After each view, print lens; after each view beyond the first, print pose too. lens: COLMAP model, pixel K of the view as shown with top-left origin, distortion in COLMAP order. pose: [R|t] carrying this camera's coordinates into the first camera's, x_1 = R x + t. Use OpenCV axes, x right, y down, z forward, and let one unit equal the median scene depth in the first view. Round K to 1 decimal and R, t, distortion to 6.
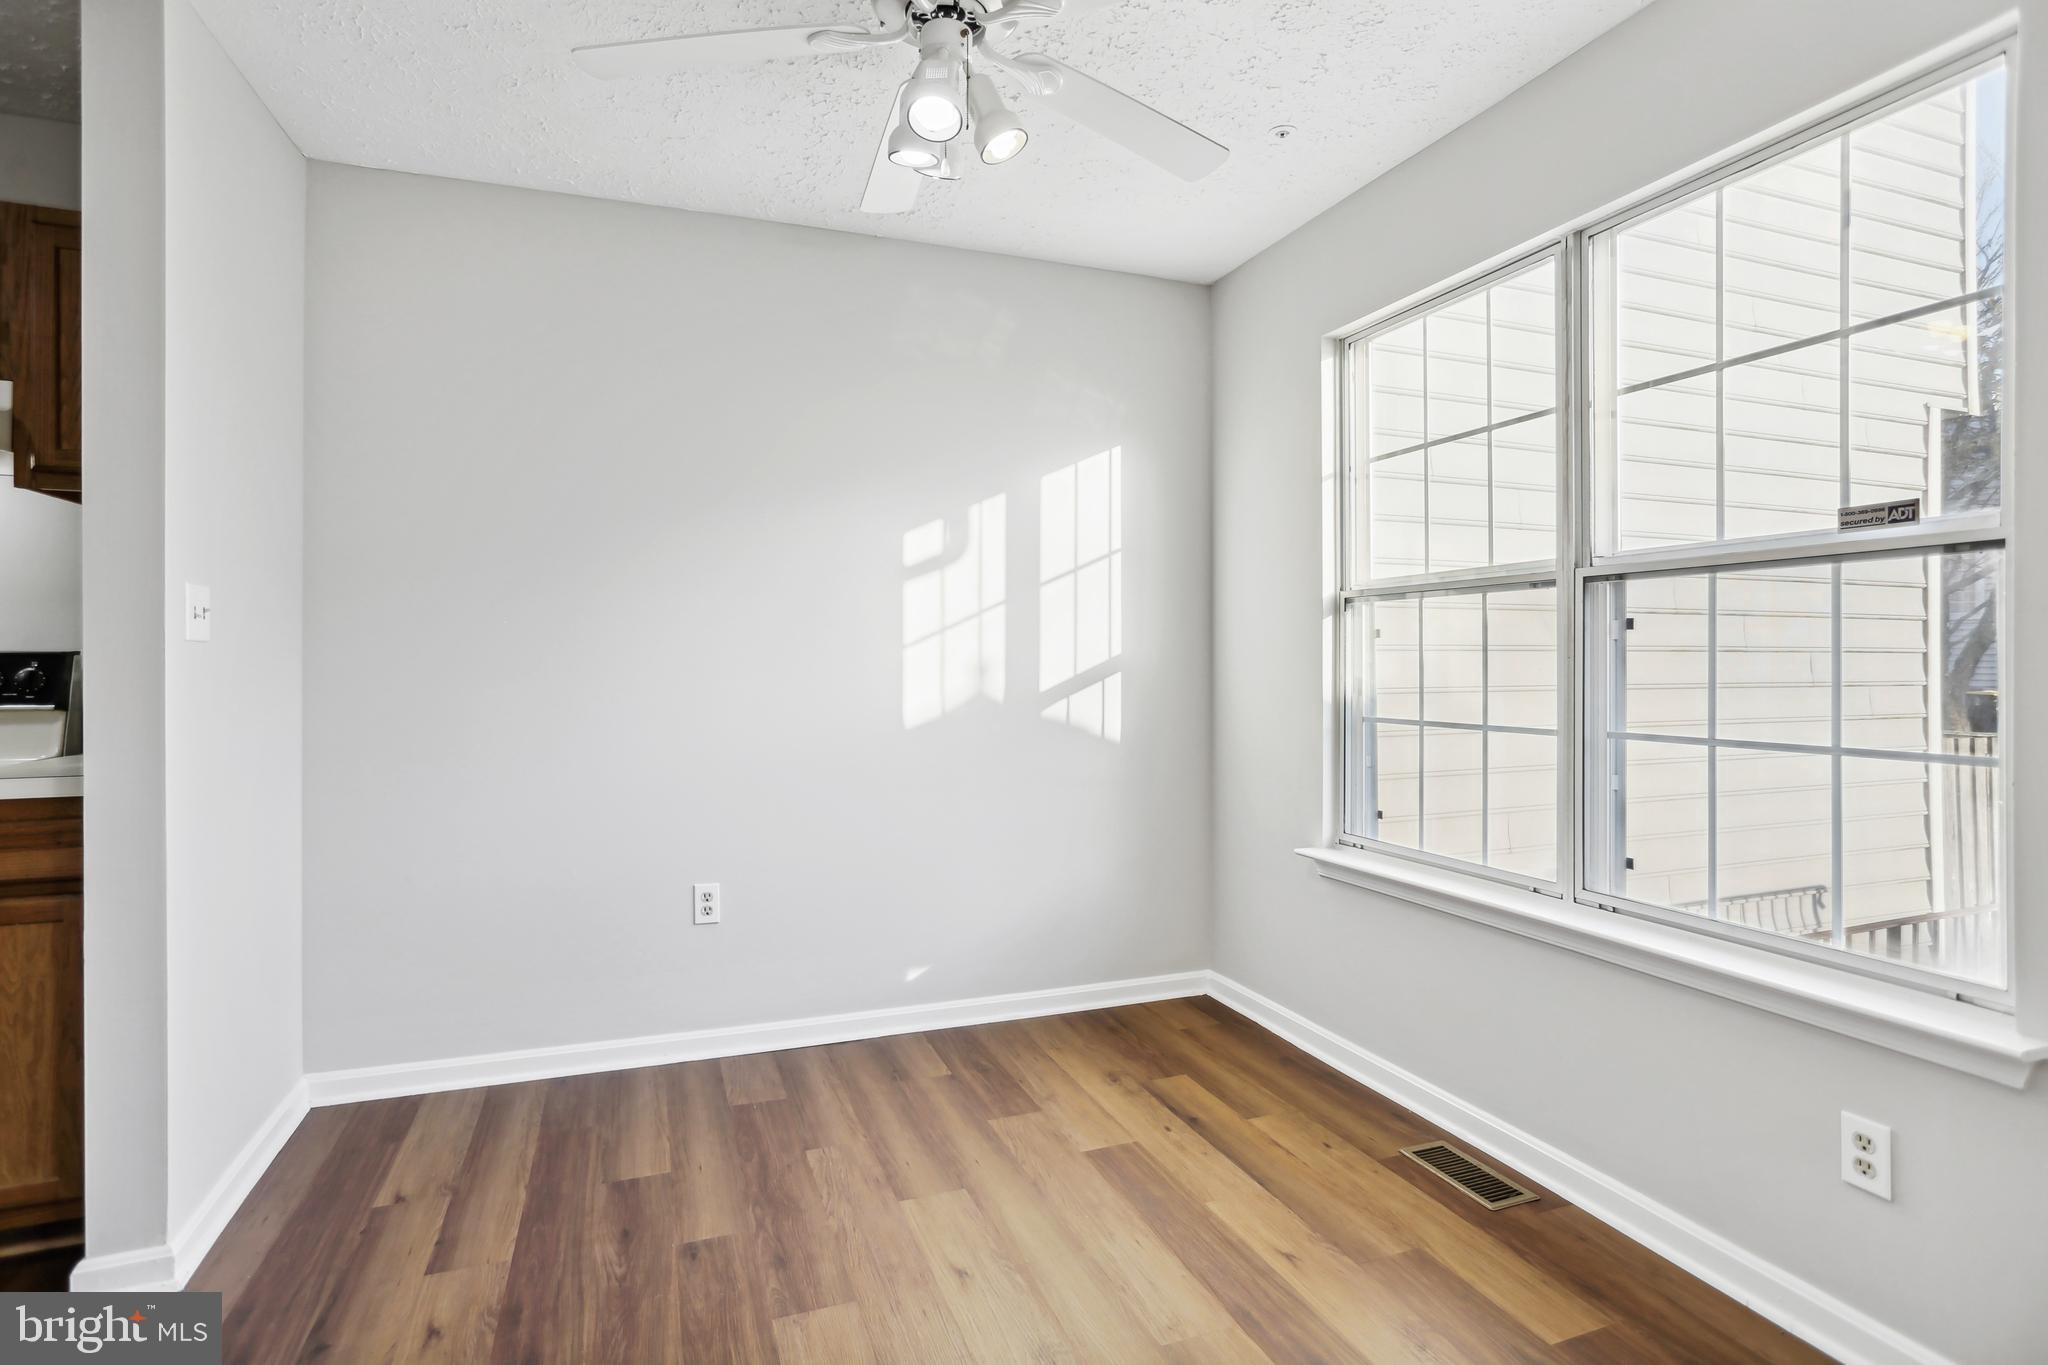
lens RADIAL K [[1033.2, 0, 1024.7], [0, 1033.2, 669.9], [0, 0, 1]] dist [-0.028370, 0.028508]
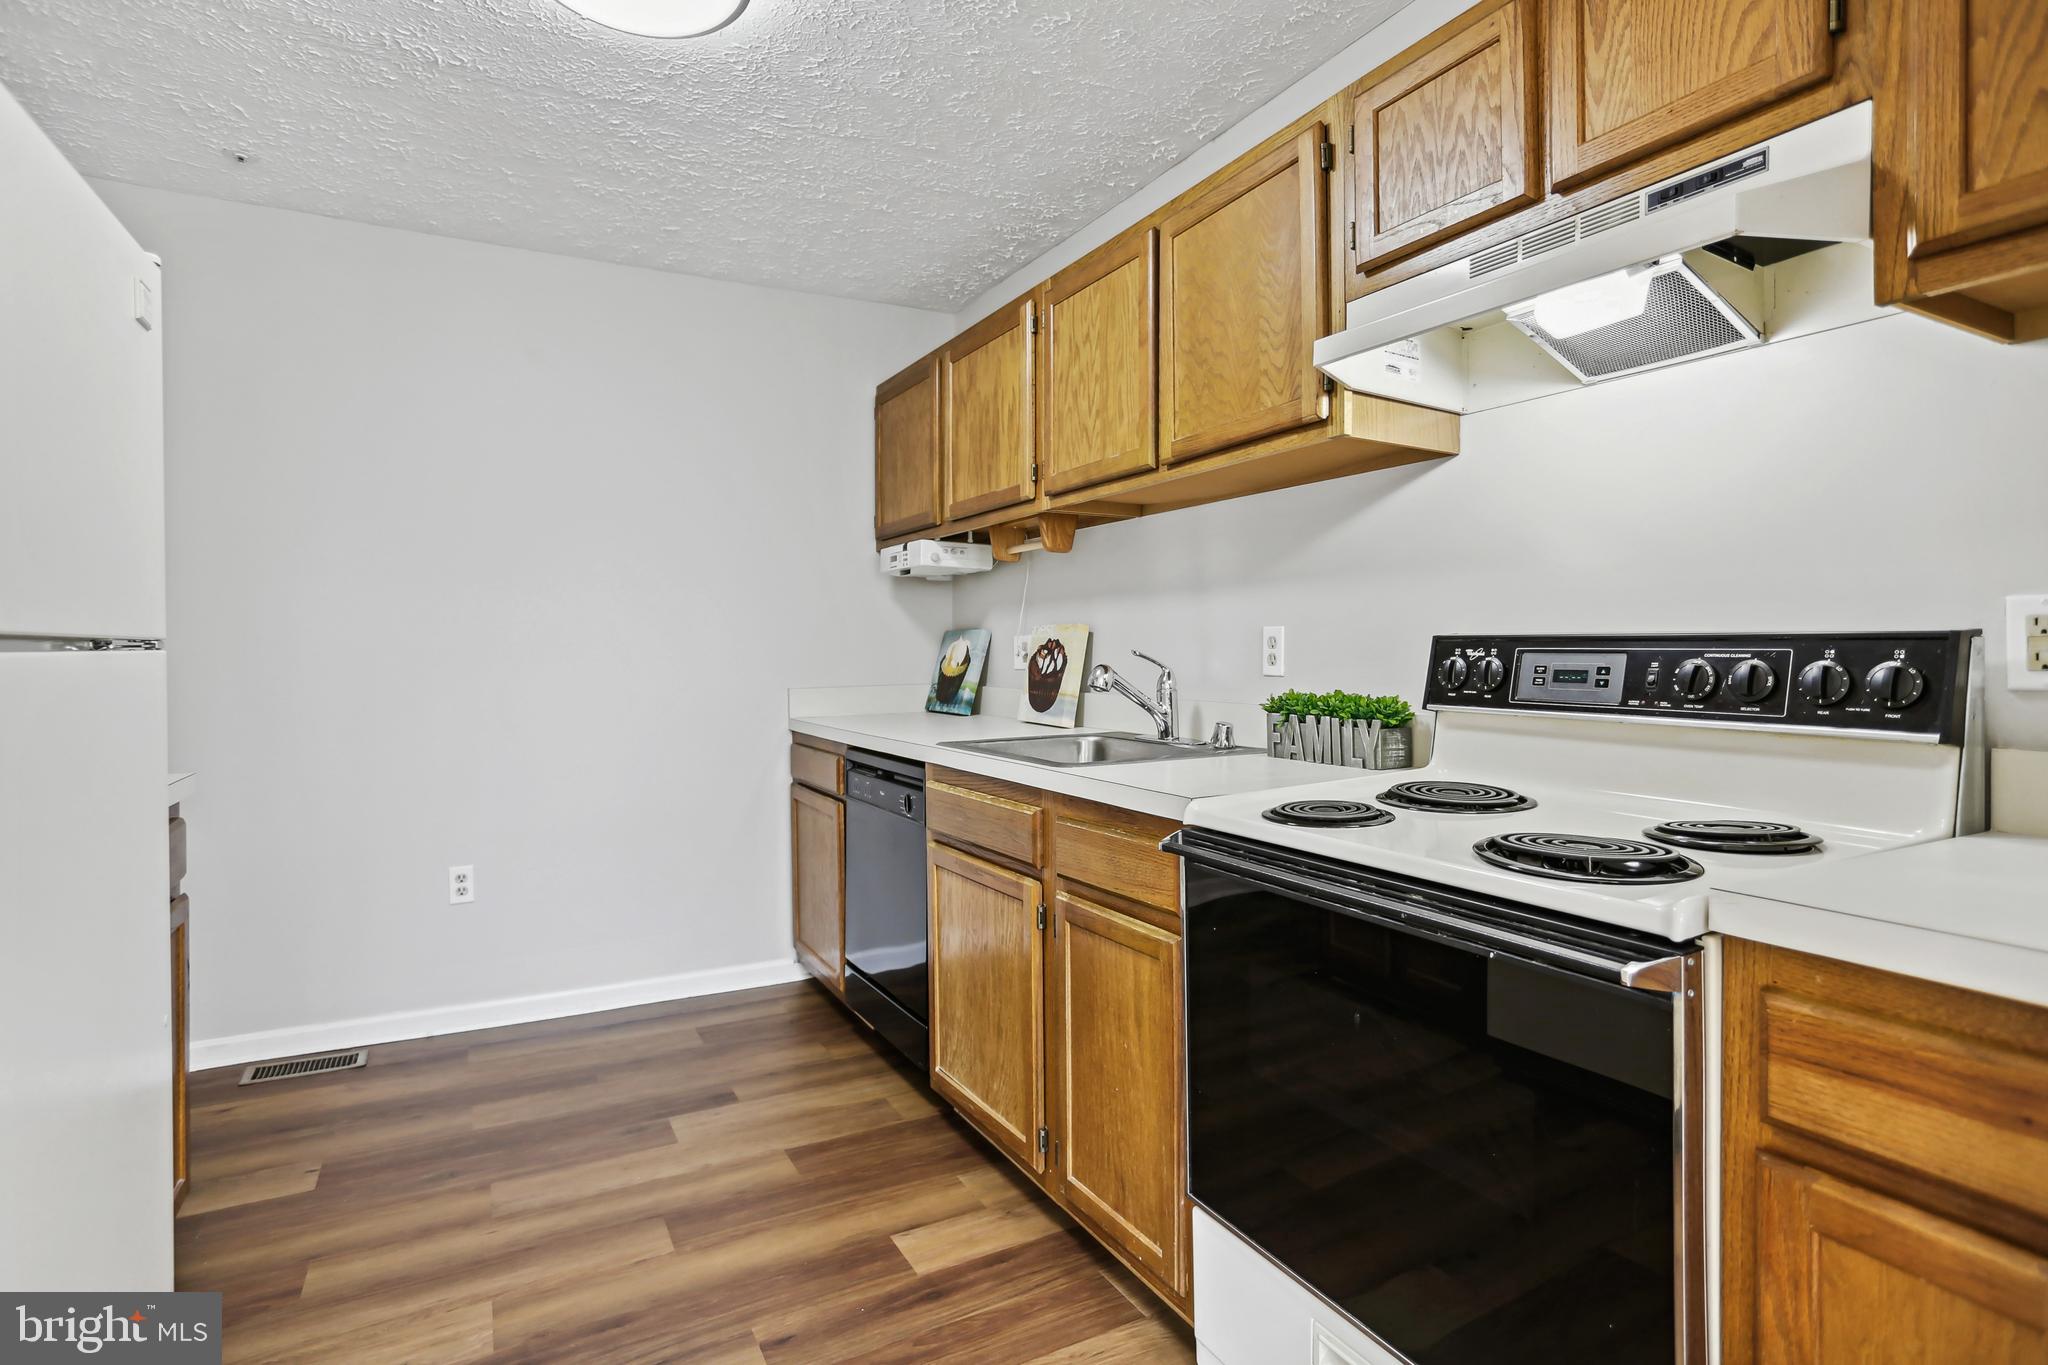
lens RADIAL K [[1033.2, 0, 983.2], [0, 1033.2, 645.6], [0, 0, 1]] dist [-0.028370, 0.028508]
pose [[0.119756, -0.005543, -0.992788, -0.497319], [0.004348, 0.999978, -0.005058, -0.009561], [0.992794, -0.003711, 0.119777, 0.473663]]
